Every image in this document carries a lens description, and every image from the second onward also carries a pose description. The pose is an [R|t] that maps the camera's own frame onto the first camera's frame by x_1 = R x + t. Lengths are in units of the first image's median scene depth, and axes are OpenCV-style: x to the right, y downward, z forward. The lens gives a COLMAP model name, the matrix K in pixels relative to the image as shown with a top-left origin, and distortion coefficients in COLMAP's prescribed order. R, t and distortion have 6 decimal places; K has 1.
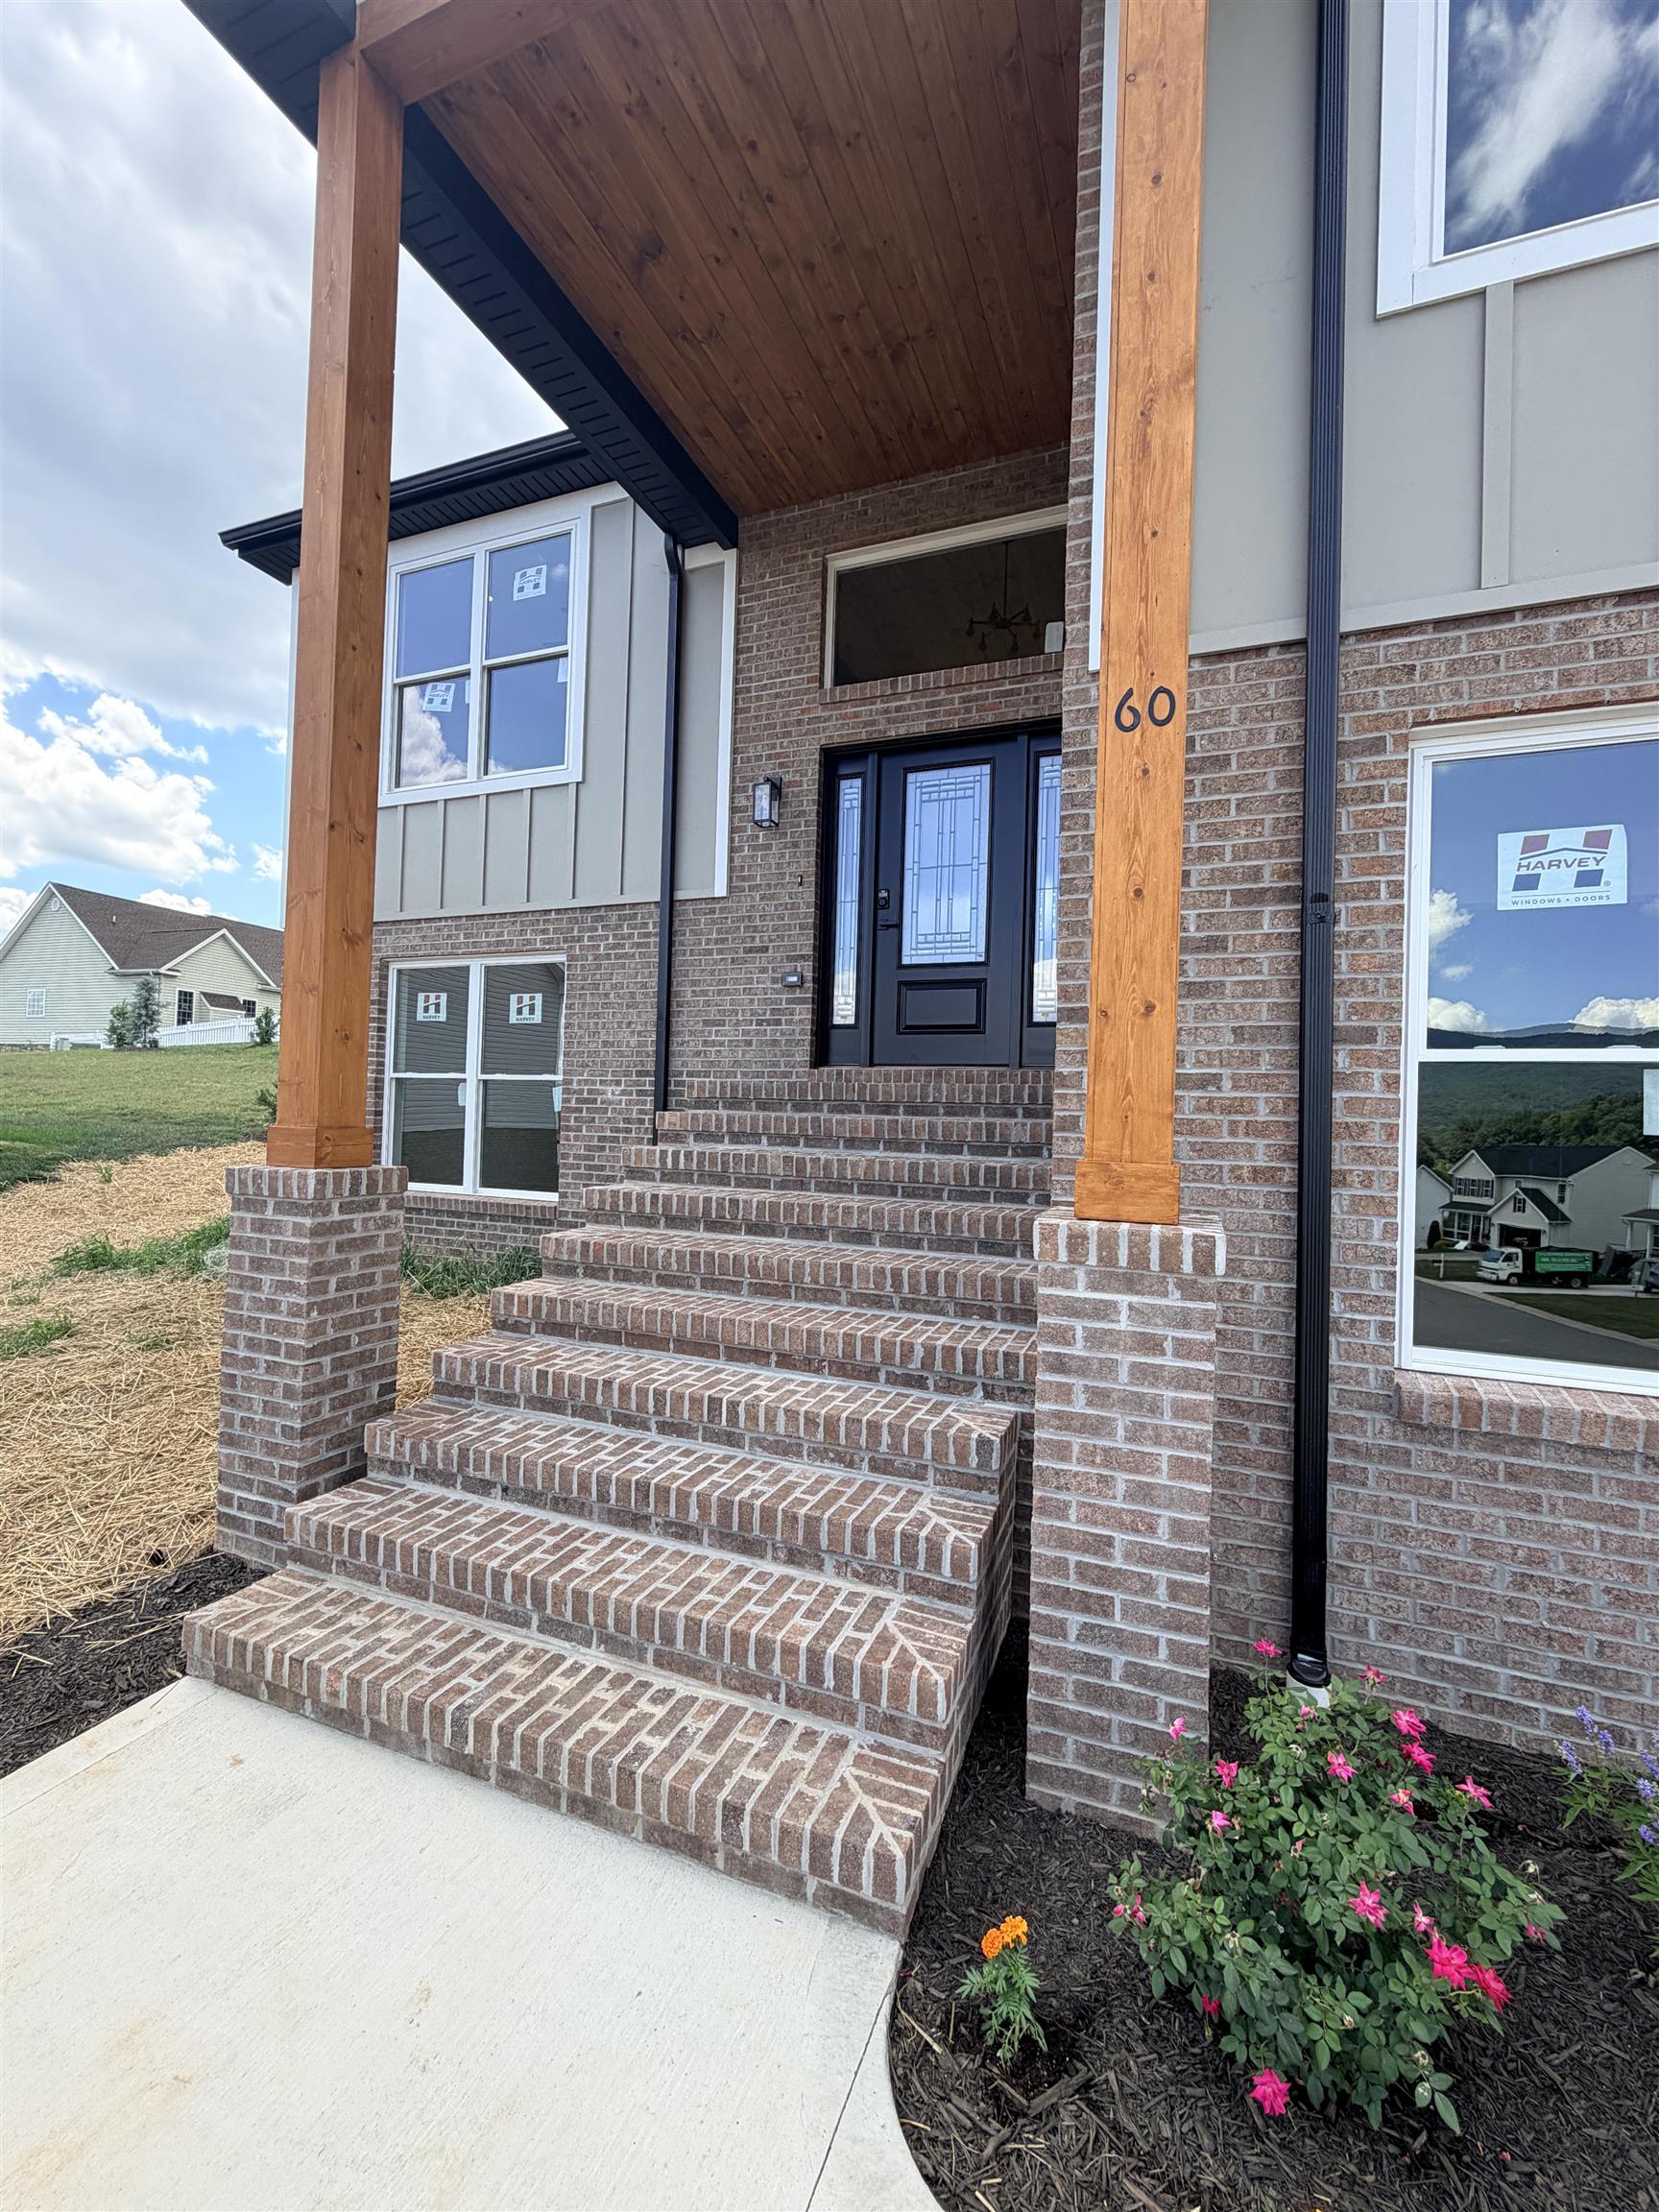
lens RADIAL K [[911.0, 0, 829.5], [0, 911.0, 1106.0], [0, 0, 1]] dist [0.000688, 0.000224]
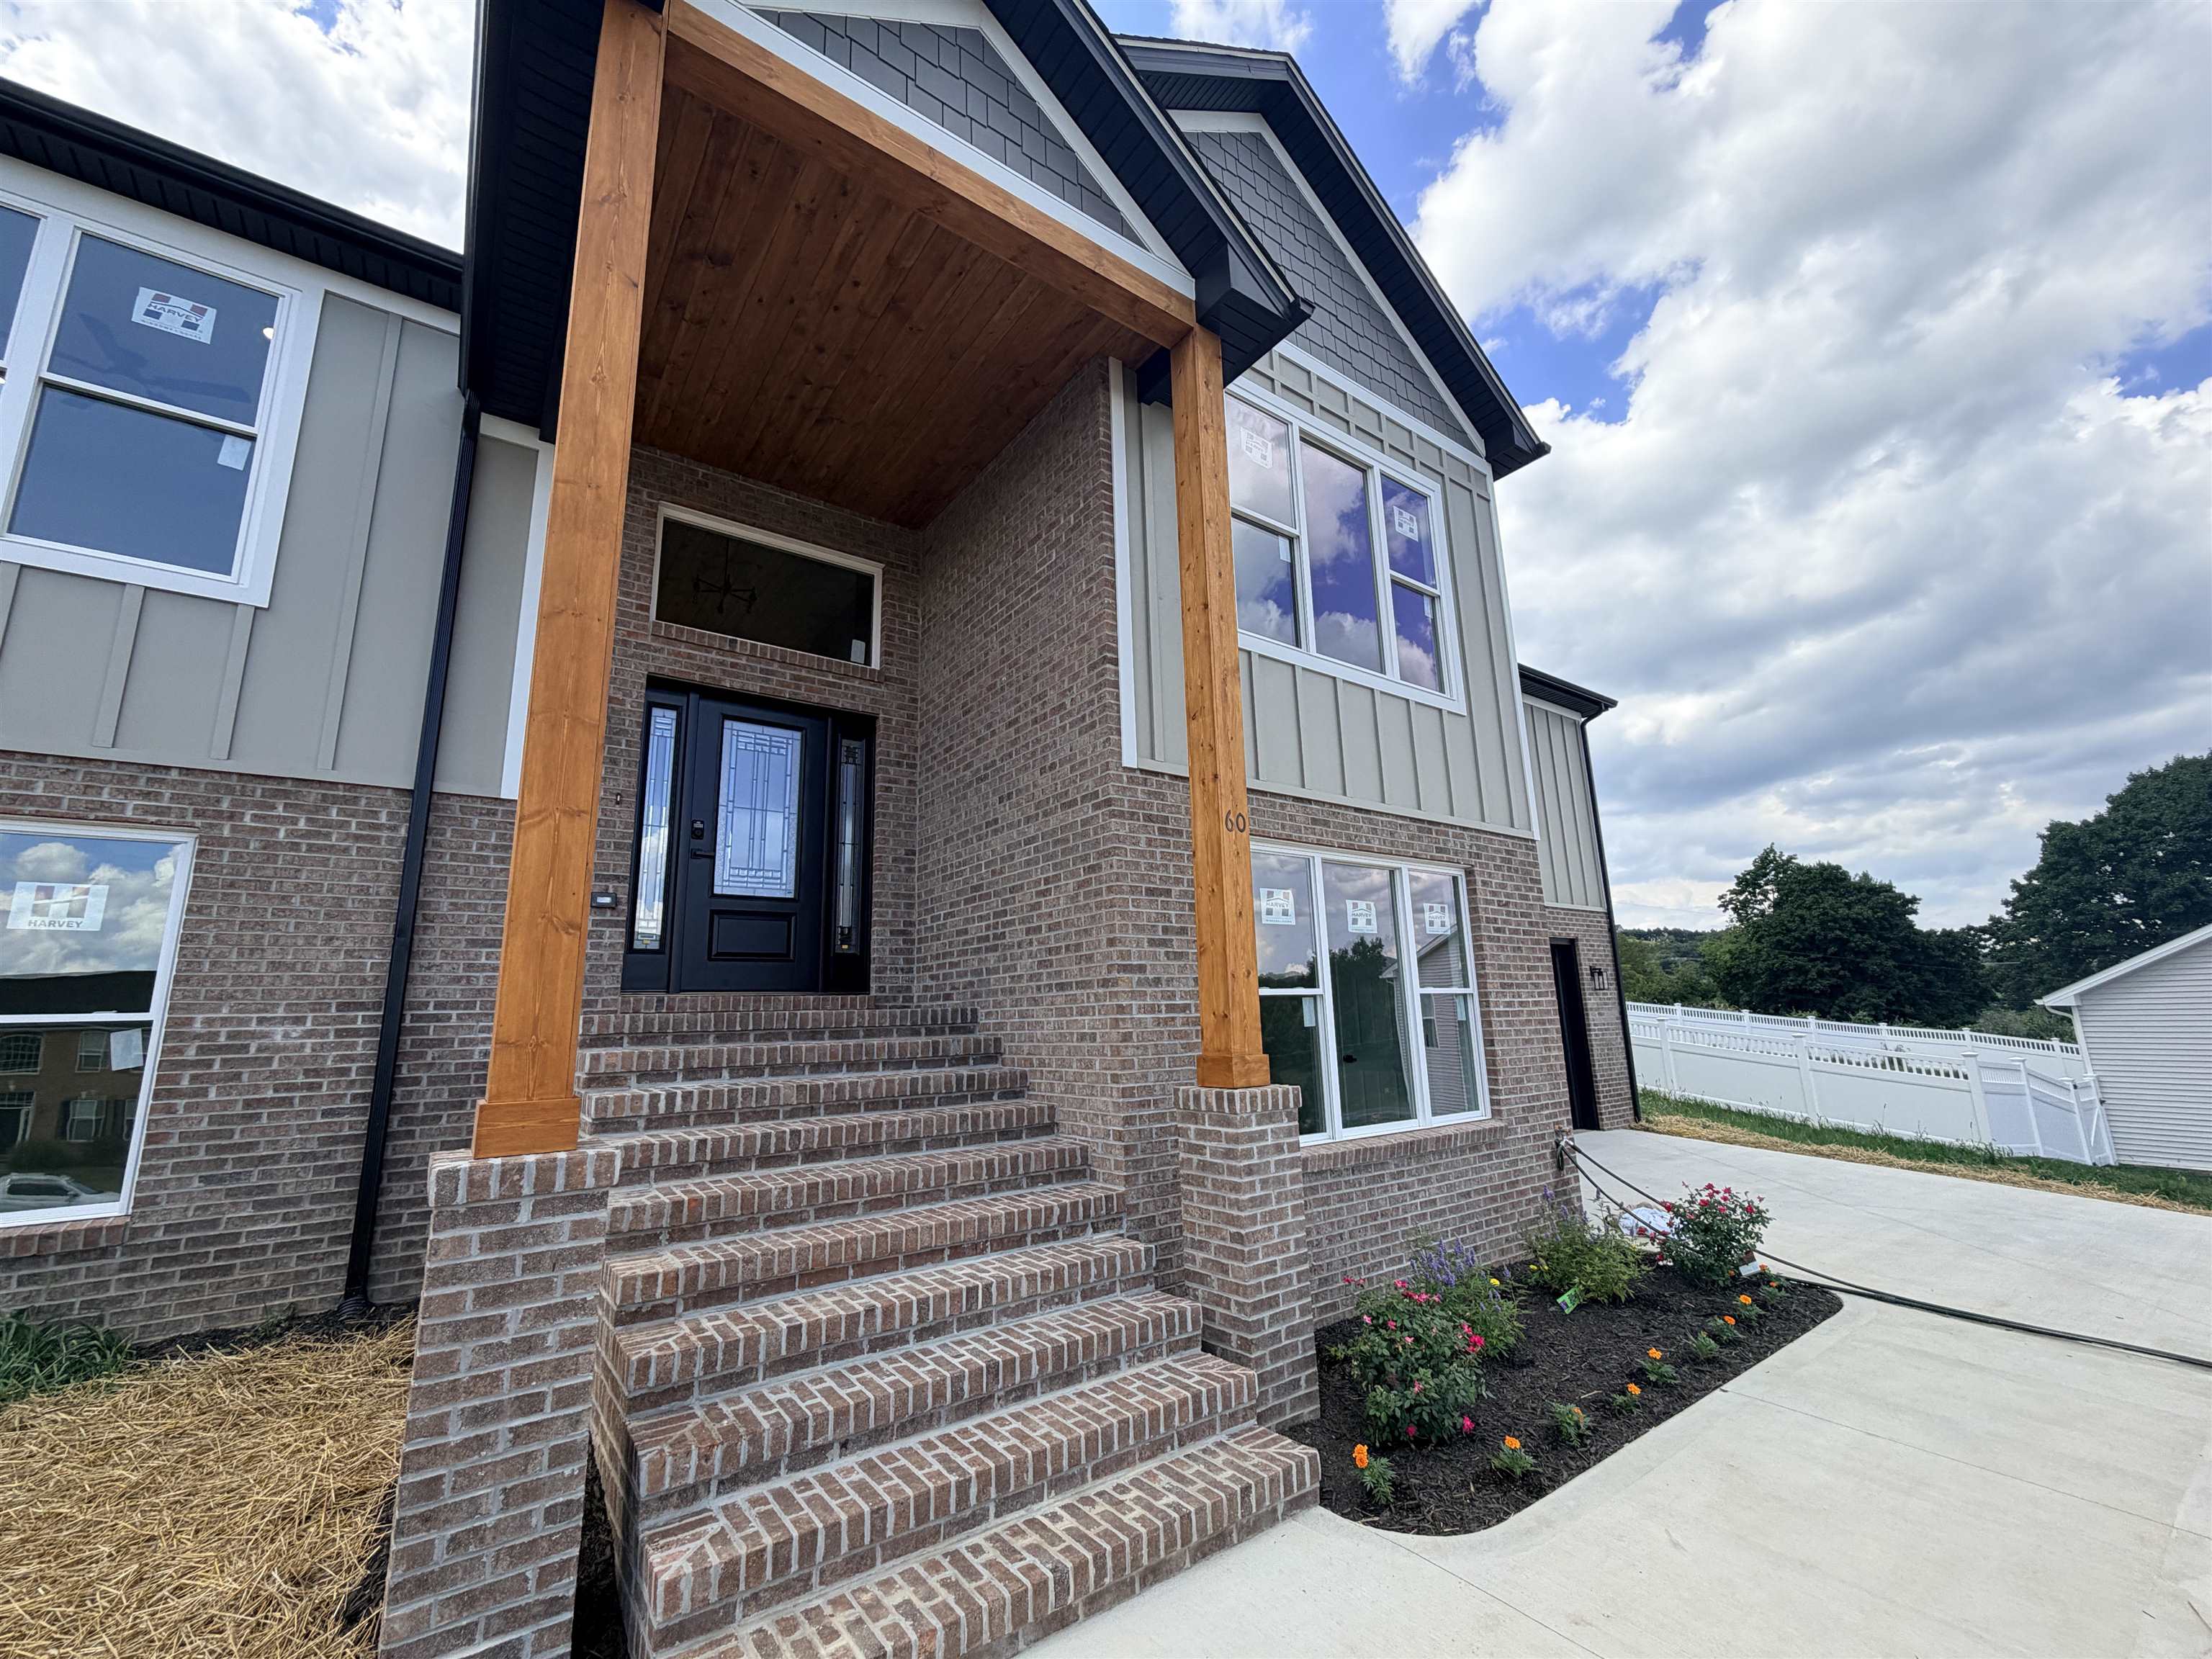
lens RADIAL K [[911.0, 0, 1063.4], [0, 911.0, 841.1], [0, 0, 1]] dist [0.000688, 0.000224]
pose [[0.547939, 0.118526, 0.828079, -1.038962], [0.033169, 0.986054, -0.163085, -0.055433], [-0.835861, 0.116828, 0.536366, 0.170793]]
